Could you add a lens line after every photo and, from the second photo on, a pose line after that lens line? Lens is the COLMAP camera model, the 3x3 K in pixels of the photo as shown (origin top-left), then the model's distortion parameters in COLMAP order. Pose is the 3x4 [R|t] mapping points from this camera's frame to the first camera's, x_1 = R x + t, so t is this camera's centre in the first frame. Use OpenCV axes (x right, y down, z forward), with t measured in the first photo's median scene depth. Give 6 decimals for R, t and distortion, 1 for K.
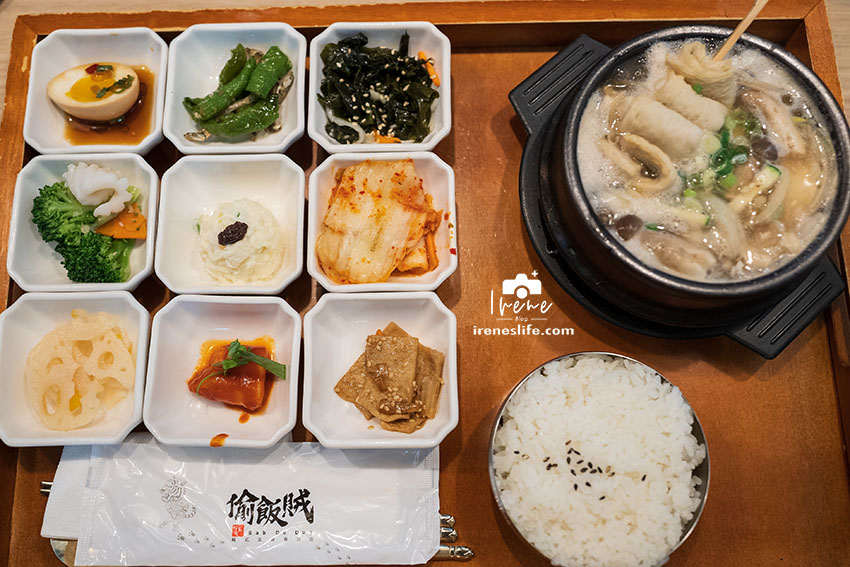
lens RADIAL K [[753.9, 0, 428.5], [0, 753.9, 297.1], [0, 0, 1]] dist [-0.016927, 0.008163]
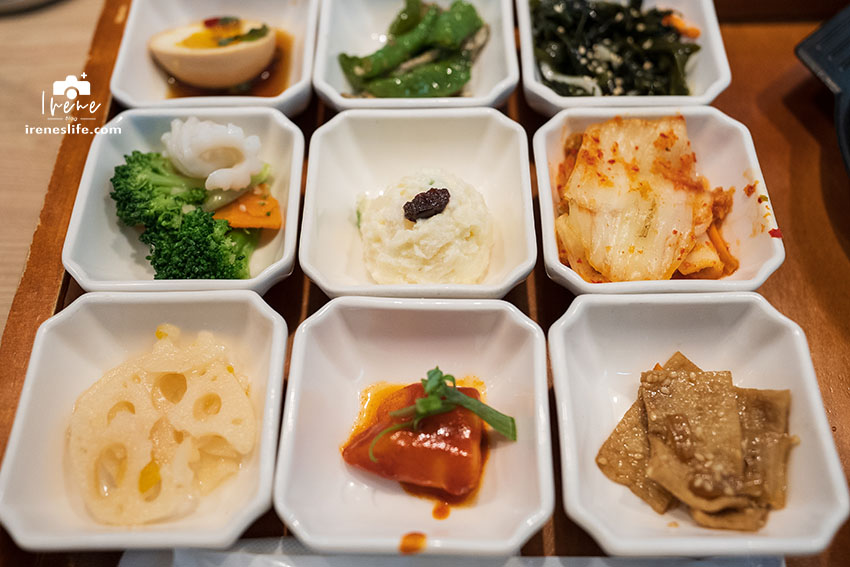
lens RADIAL K [[753.9, 0, 428.5], [0, 753.9, 297.1], [0, 0, 1]] dist [-0.016927, 0.008163]
pose [[0.999933, -0.001411, -0.011527, -0.245609], [-0.001913, 0.959001, -0.283395, 0.165251], [0.011455, 0.283398, 0.958934, 0.407072]]
